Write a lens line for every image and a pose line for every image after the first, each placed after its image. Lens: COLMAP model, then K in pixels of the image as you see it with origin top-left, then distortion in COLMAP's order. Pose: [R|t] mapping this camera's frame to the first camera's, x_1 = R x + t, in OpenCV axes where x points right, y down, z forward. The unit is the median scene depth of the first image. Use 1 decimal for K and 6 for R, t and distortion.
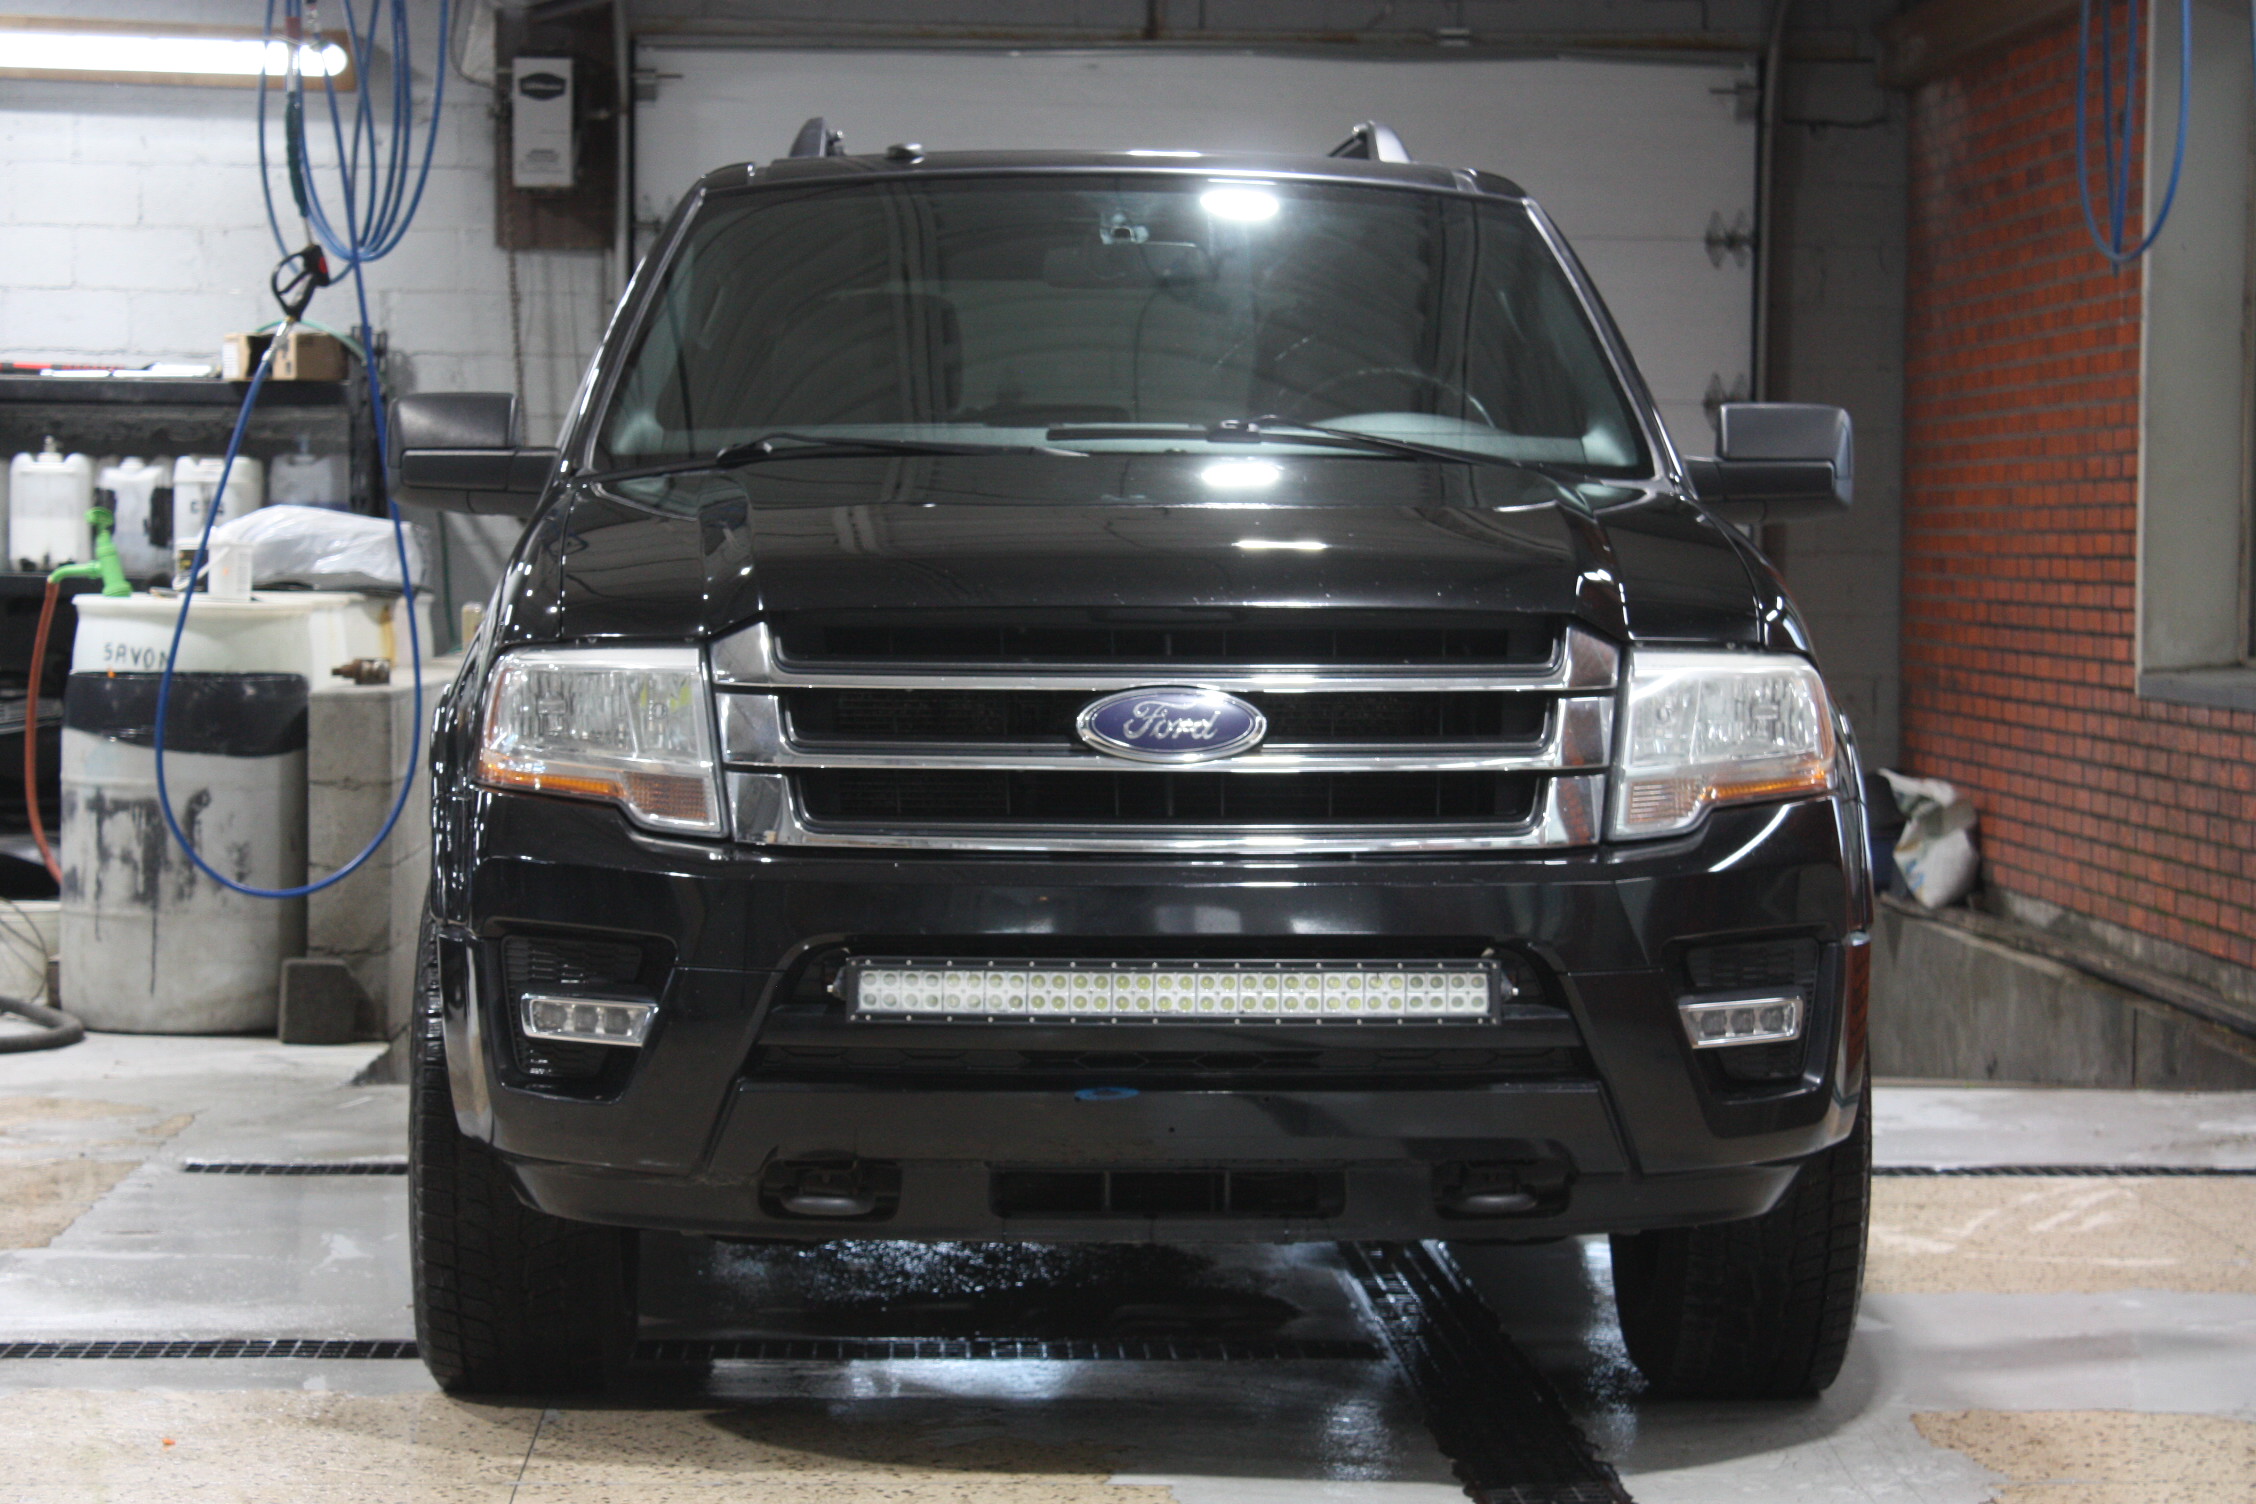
lens RADIAL K [[5347.8, 0, 1128.0], [0, 5347.8, 752.0], [0, 0, 1]] dist [-0.058989, -0.548278]
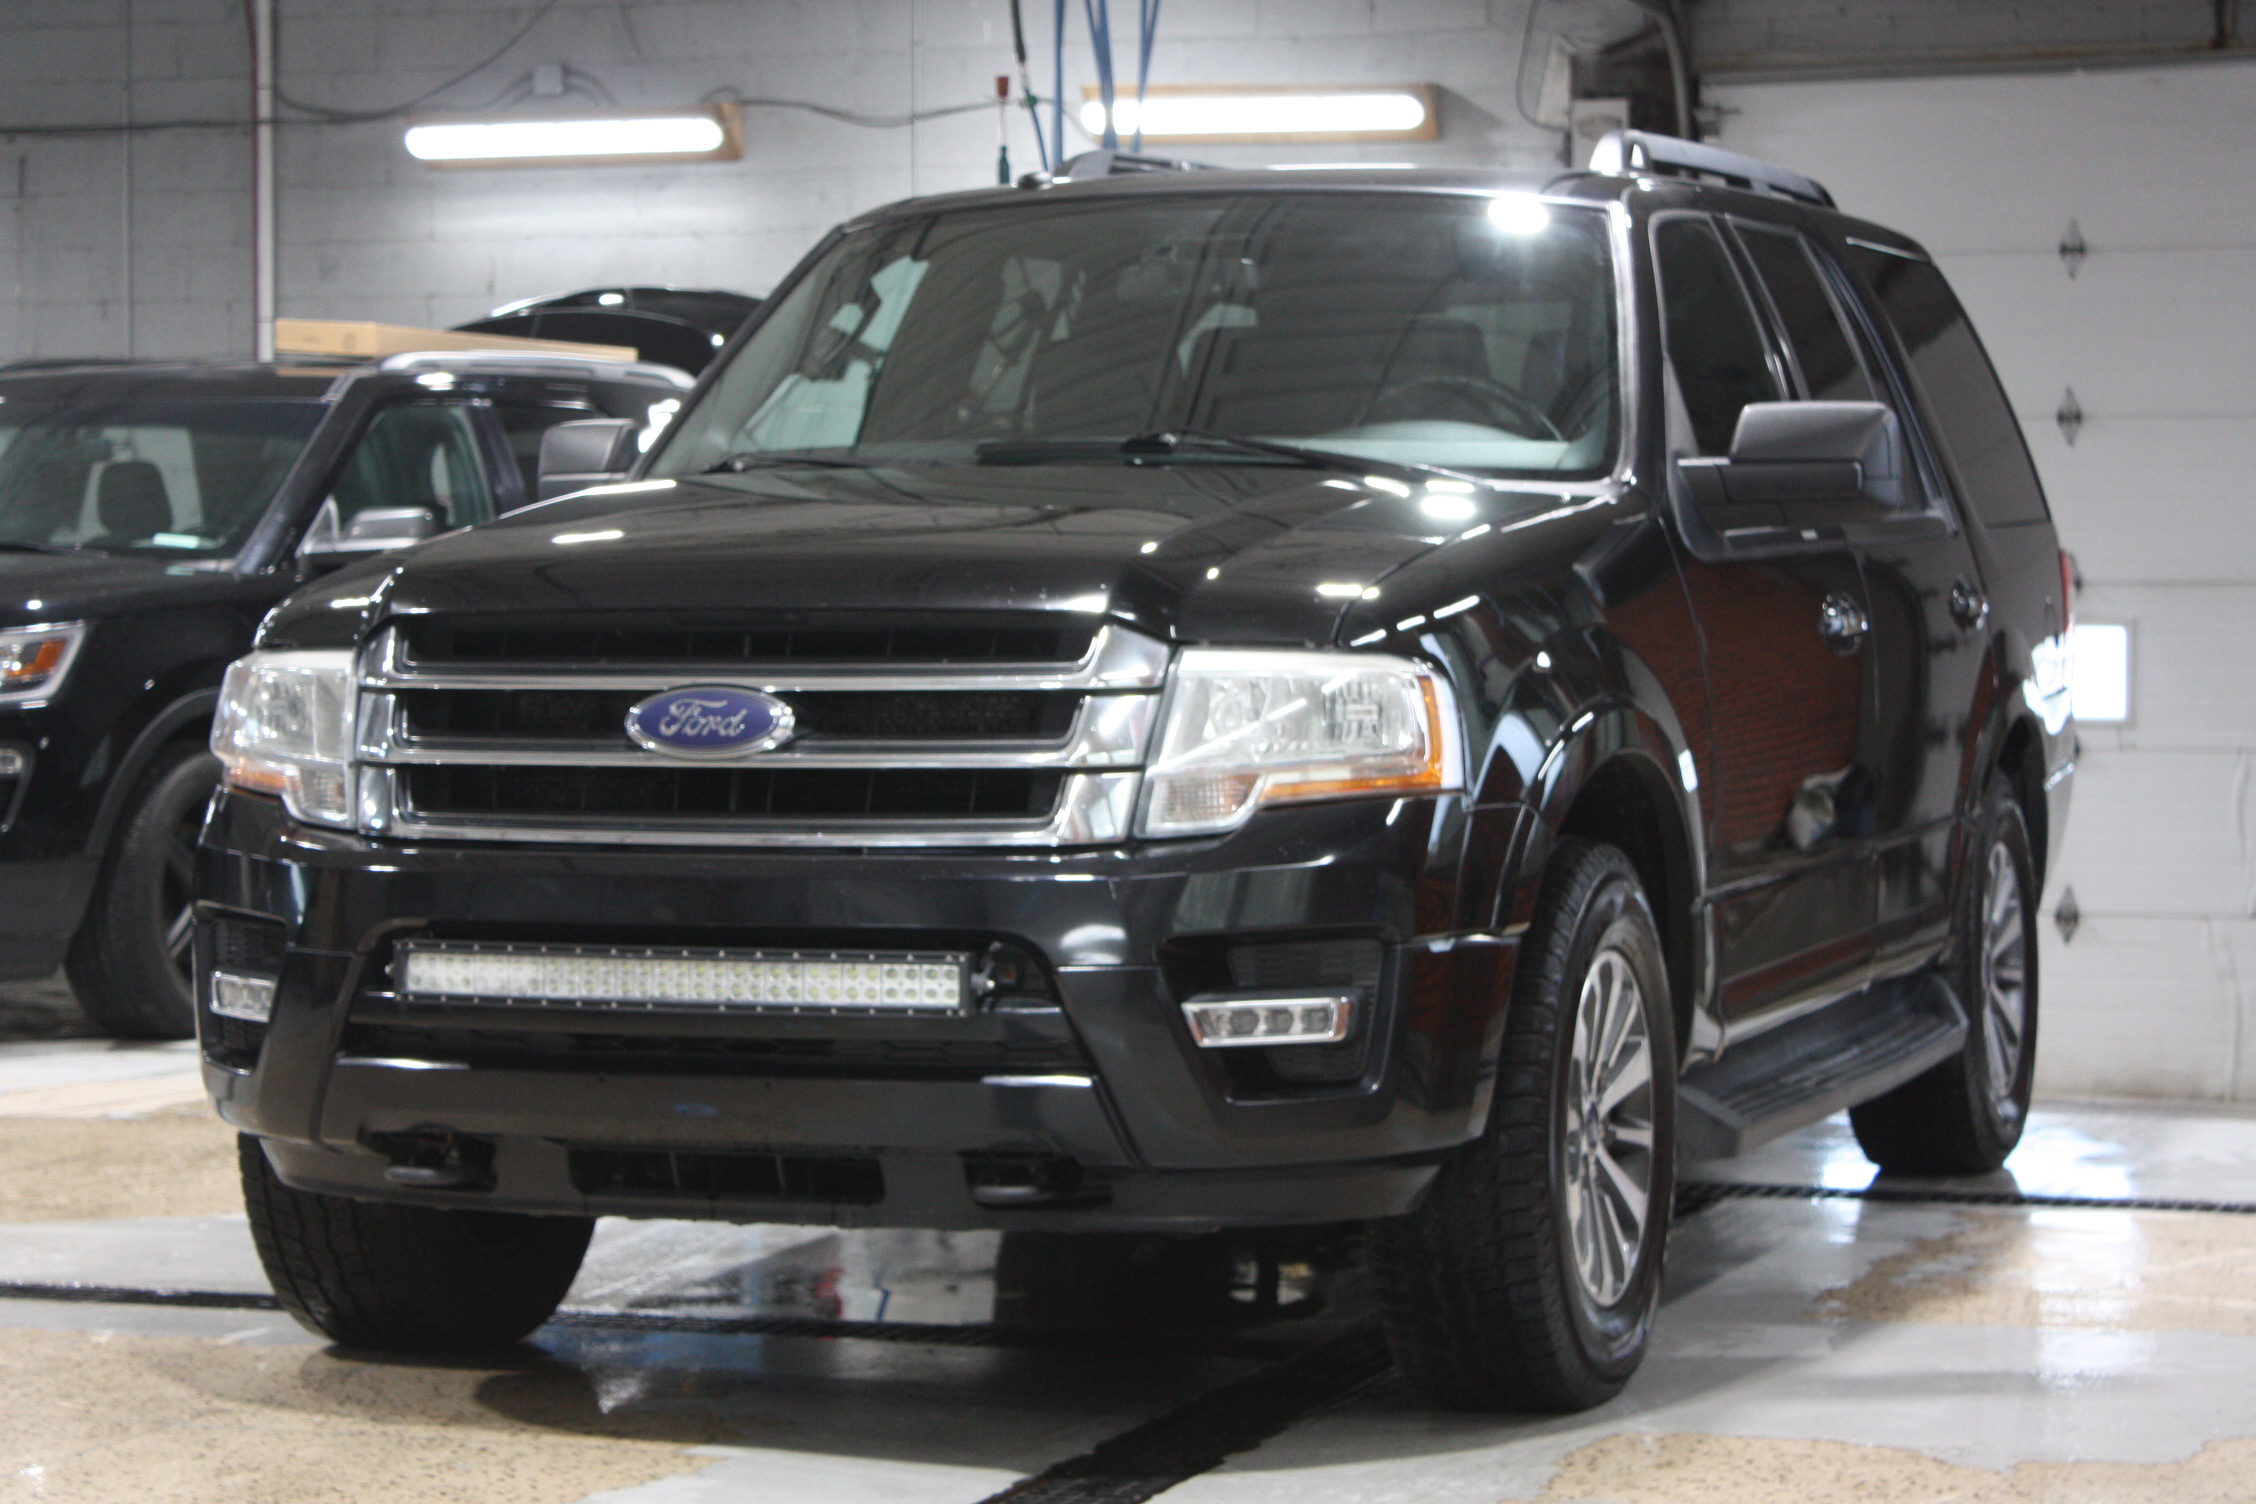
lens RADIAL K [[5194.6, 0, 1128.0], [0, 5194.6, 752.0], [0, 0, 1]] dist [0.286526, -3.201702]
pose [[0.912985, 0.001193, -0.407991, 0.490607], [-0.004896, 0.999956, -0.008032, 0.008374], [0.407964, 0.009330, 0.912950, 0.109166]]
